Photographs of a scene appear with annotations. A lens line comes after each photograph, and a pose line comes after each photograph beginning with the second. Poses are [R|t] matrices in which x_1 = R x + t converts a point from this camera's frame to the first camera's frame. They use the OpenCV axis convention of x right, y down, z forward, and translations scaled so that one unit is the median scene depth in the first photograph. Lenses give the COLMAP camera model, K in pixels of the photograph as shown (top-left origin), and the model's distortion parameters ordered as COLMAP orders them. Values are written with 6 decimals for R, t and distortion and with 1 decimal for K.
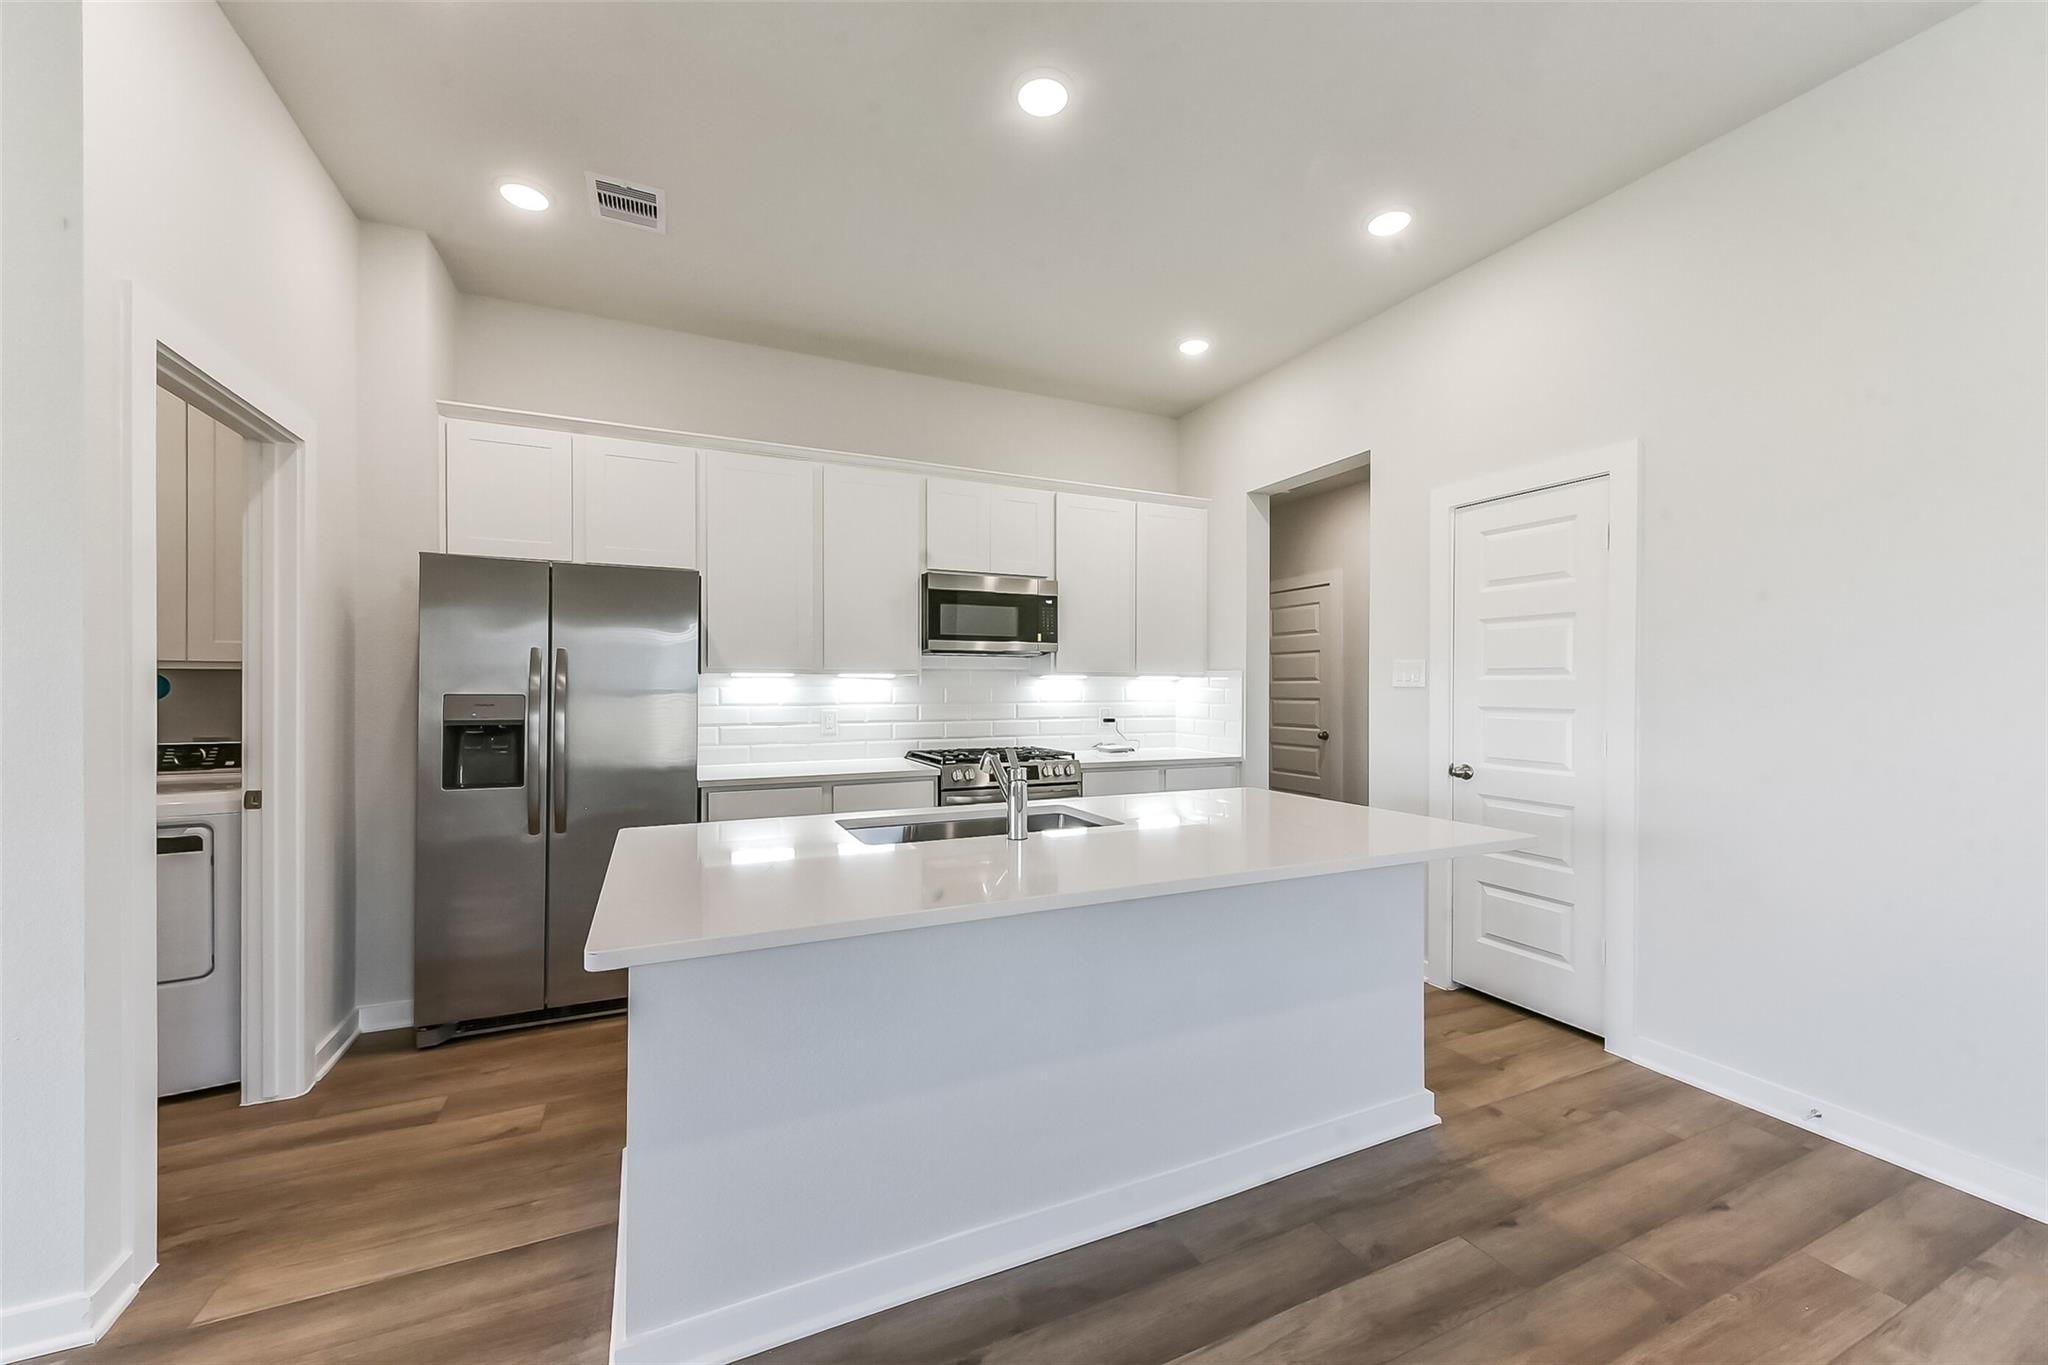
lens RADIAL K [[792.6, 0, 1031.4], [0, 792.6, 690.5], [0, 0, 1]] dist [0.000020, -0.000282]
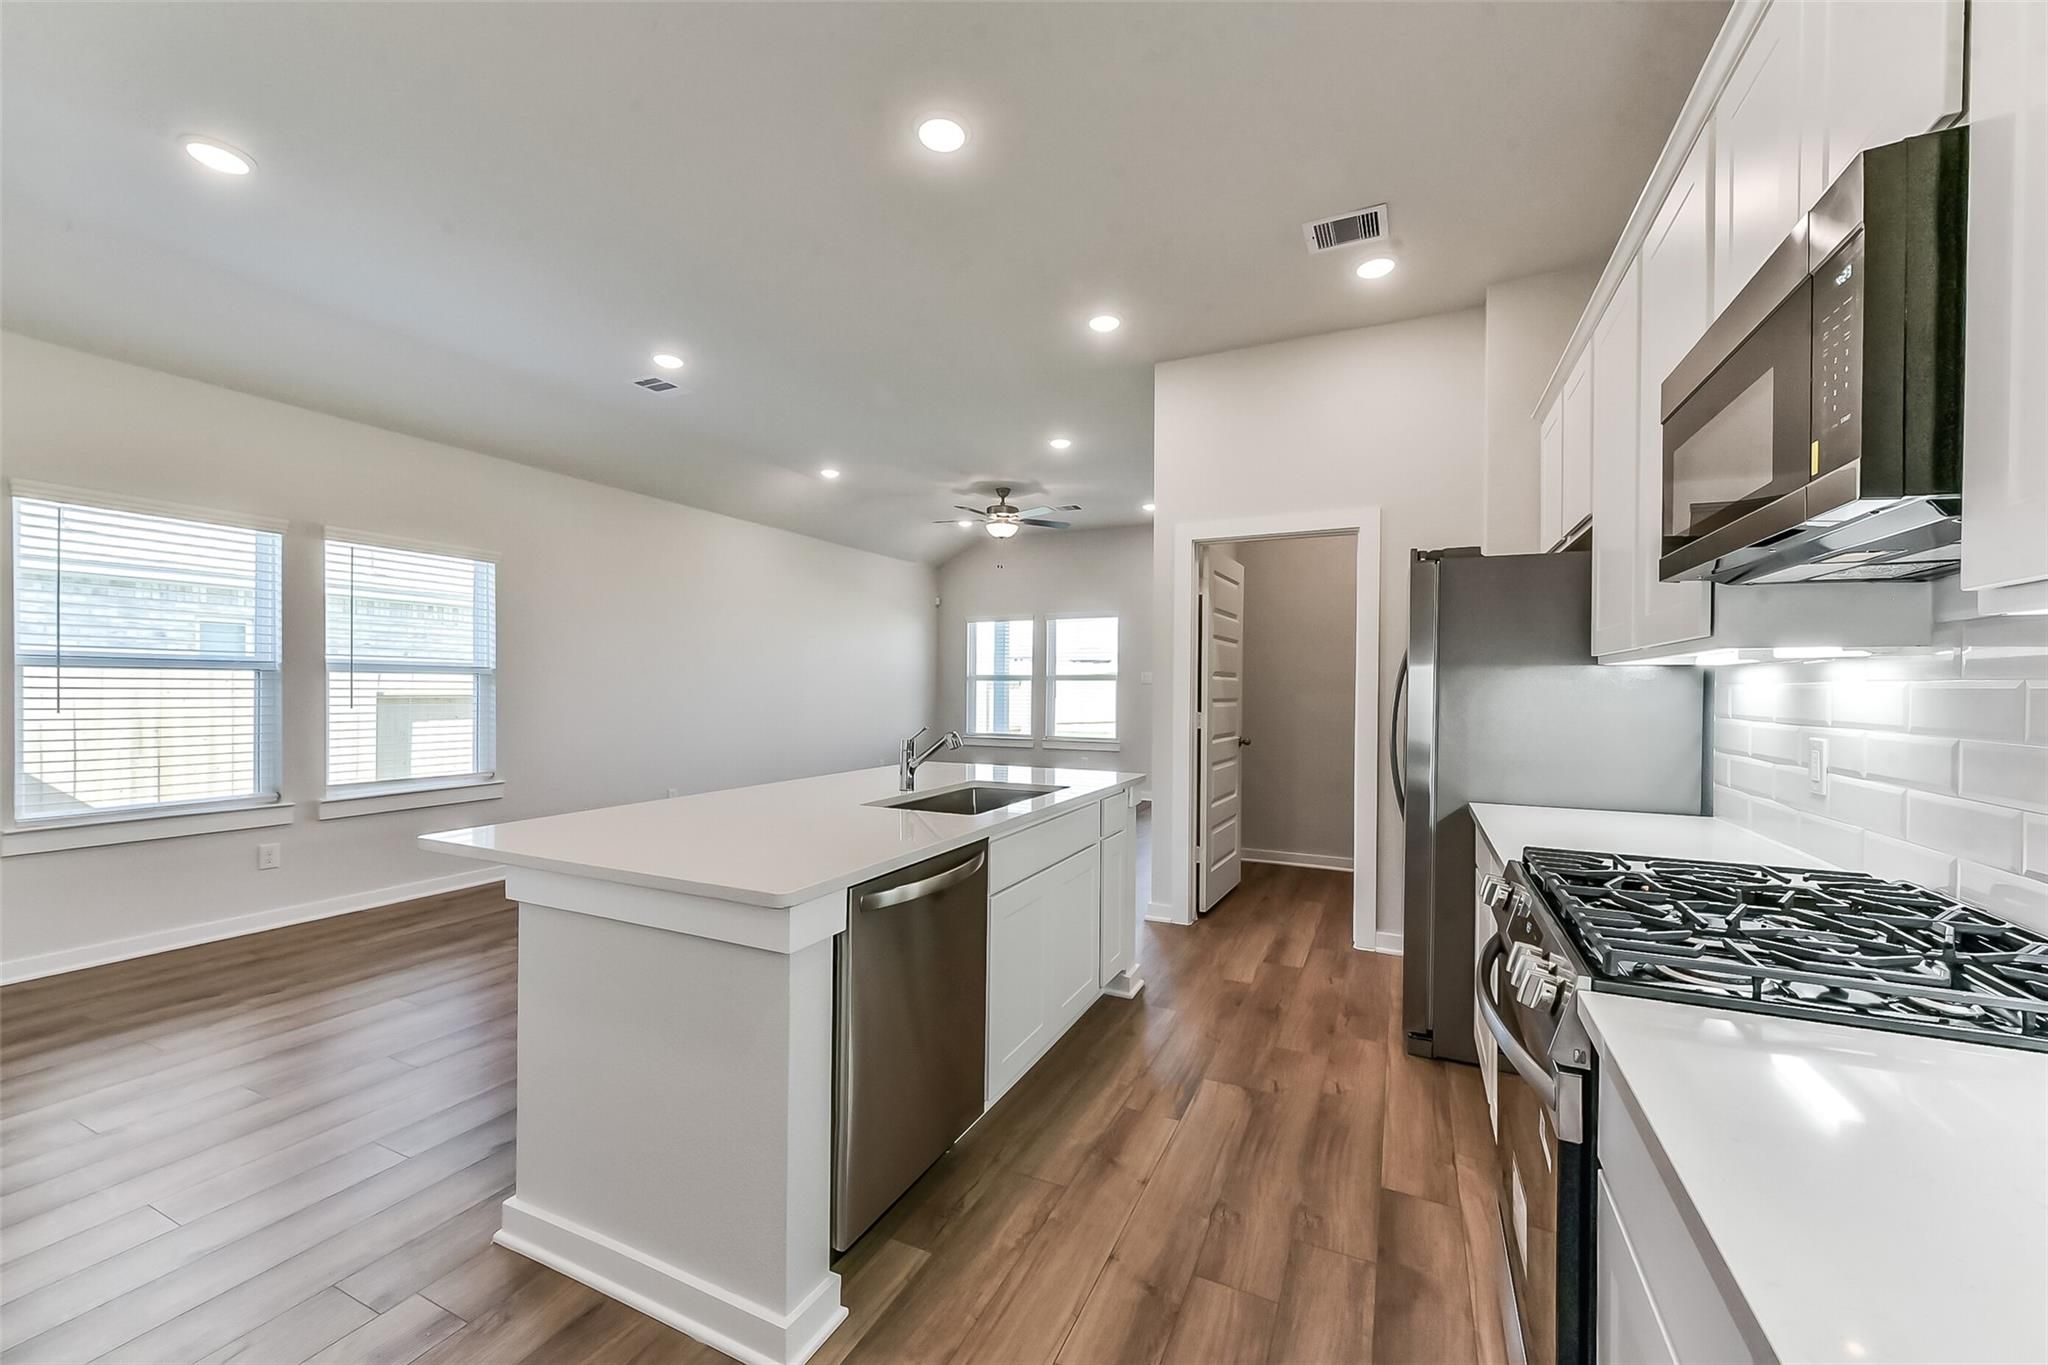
lens RADIAL K [[792.6, 0, 1031.4], [0, 792.6, 690.5], [0, 0, 1]] dist [0.000020, -0.000282]
pose [[-0.767270, -0.003579, -0.641314, 0.406096], [-0.011043, 0.999910, 0.007632, 0.001083], [0.641229, 0.012938, -0.767240, 1.279882]]
